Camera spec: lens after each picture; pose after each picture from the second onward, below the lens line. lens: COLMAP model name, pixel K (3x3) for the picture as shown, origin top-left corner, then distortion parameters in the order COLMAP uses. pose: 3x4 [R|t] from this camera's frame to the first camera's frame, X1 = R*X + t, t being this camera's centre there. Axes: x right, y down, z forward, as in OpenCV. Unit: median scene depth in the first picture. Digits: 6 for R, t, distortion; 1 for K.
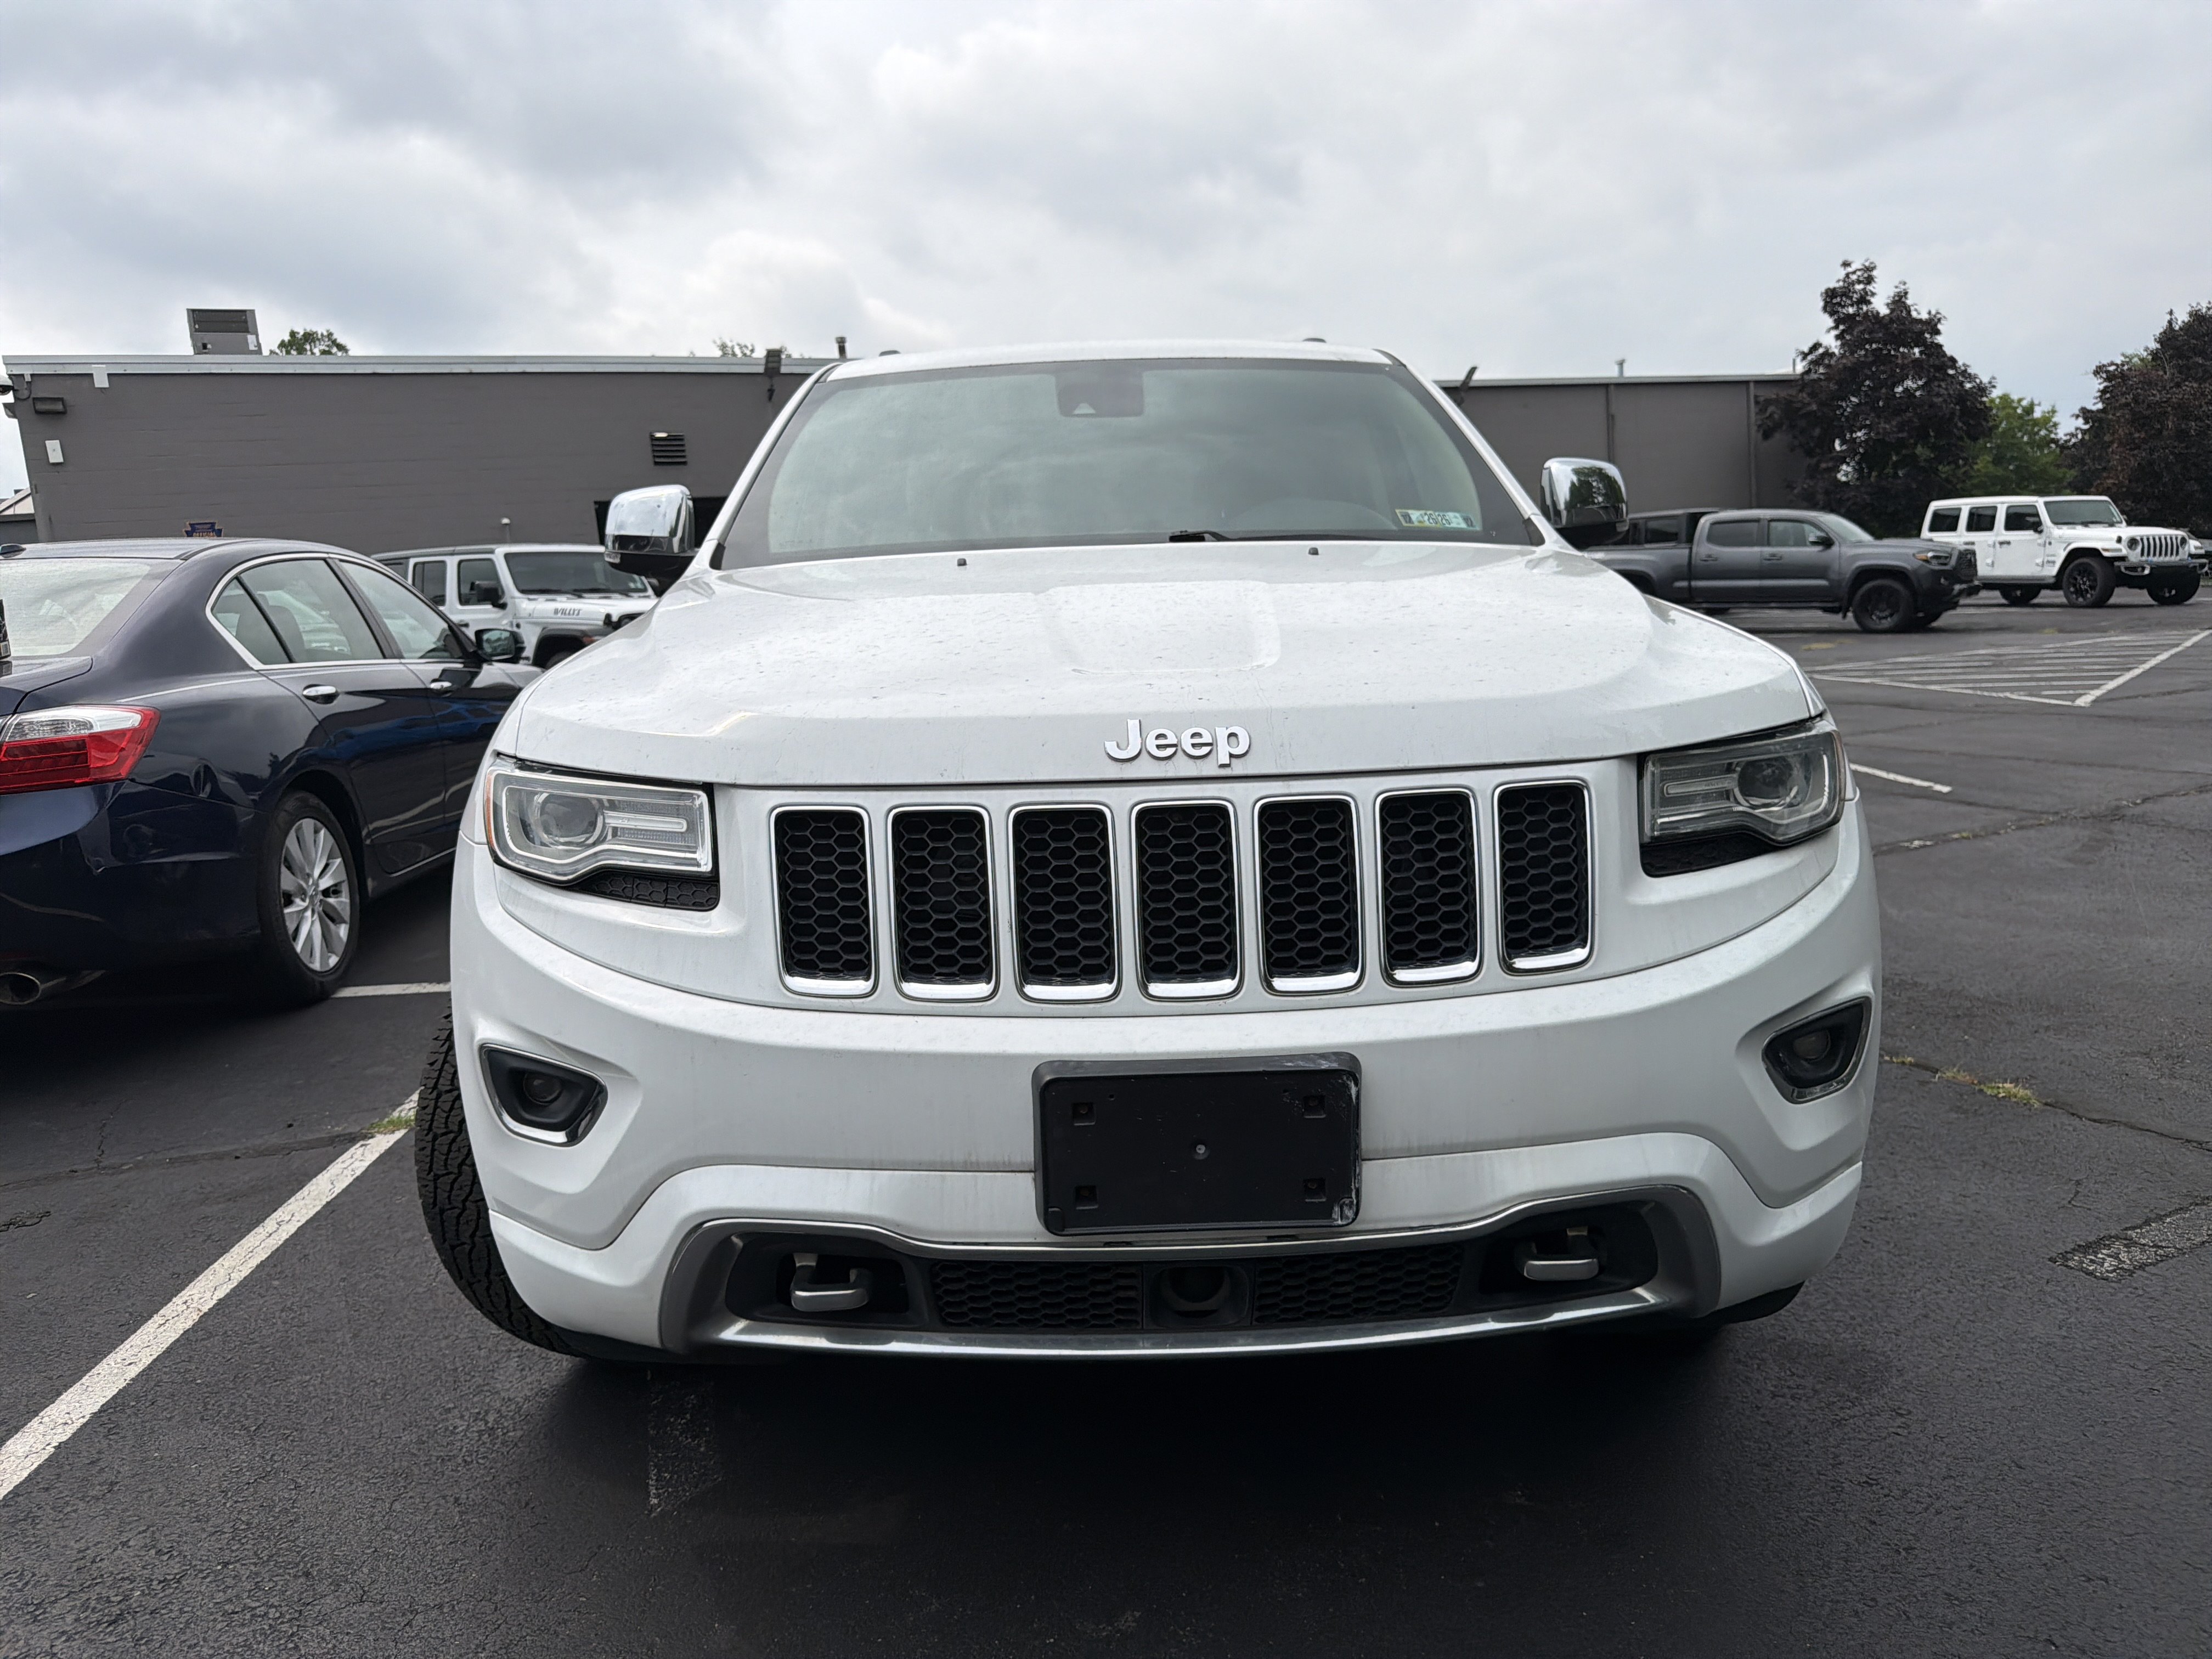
lens RADIAL K [[1696.5, 0, 1099.7], [0, 1696.5, 804.0], [0, 0, 1]] dist [0.074486, -0.078117]
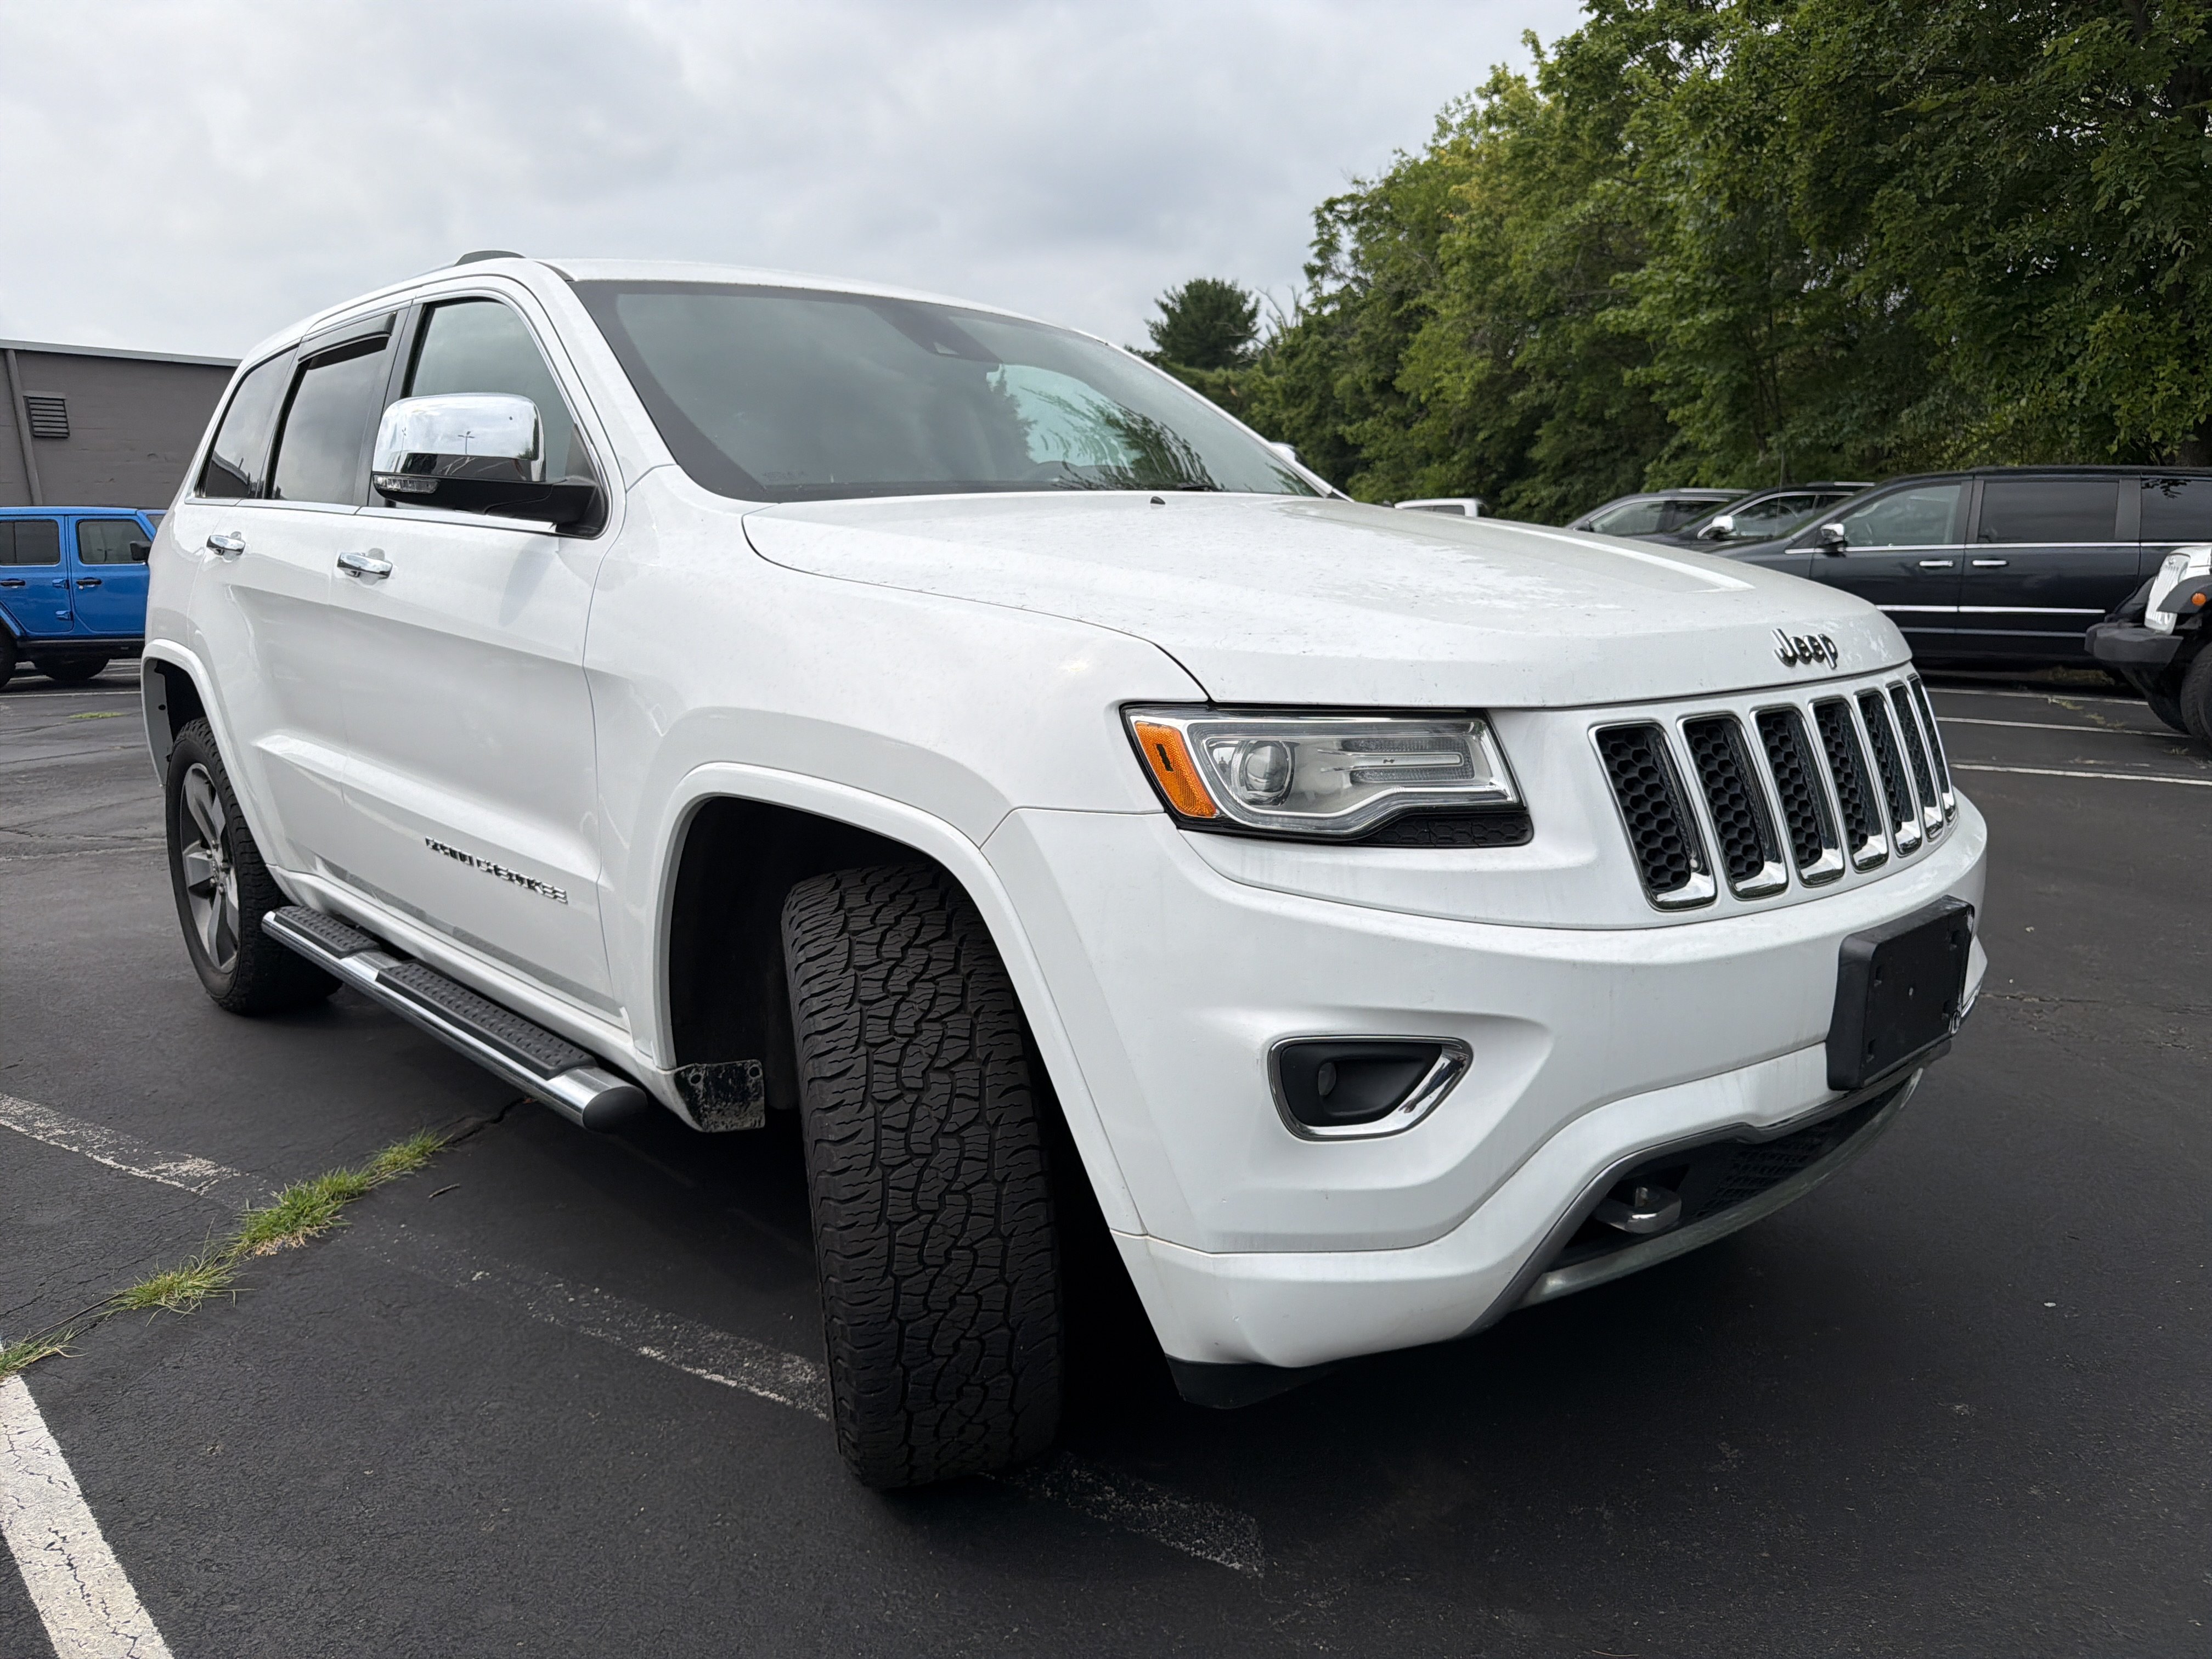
lens RADIAL K [[1666.6, 0, 1106.0], [0, 1666.6, 829.5], [0, 0, 1]] dist [0.061589, -0.090279]
pose [[0.739489, -0.090198, 0.667098, -1.021774], [0.086104, 0.995516, 0.039155, -0.000575], [-0.667639, 0.028485, 0.743940, 0.474132]]
